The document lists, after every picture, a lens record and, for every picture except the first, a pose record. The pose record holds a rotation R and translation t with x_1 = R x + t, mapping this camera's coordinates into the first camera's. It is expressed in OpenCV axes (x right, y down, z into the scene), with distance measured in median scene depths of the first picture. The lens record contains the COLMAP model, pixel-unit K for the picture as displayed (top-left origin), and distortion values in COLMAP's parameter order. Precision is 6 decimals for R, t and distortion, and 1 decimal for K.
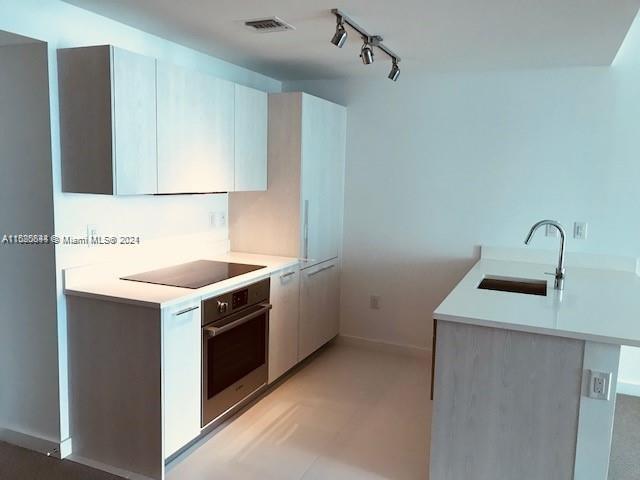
lens RADIAL K [[514.4, 0, 320.3], [0, 514.4, 239.6], [0, 0, 1]] dist [-0.006970, -0.000746]
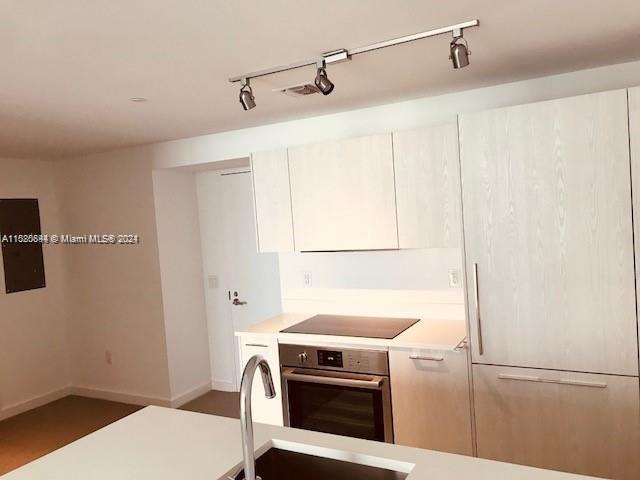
lens RADIAL K [[514.4, 0, 320.0], [0, 514.4, 240.3], [0, 0, 1]] dist [-0.006970, -0.000746]
pose [[-0.090015, 0.036412, -0.995275, 0.756272], [-0.055491, 0.997596, 0.041516, -0.140778], [0.994393, 0.058966, -0.087778, 0.950339]]
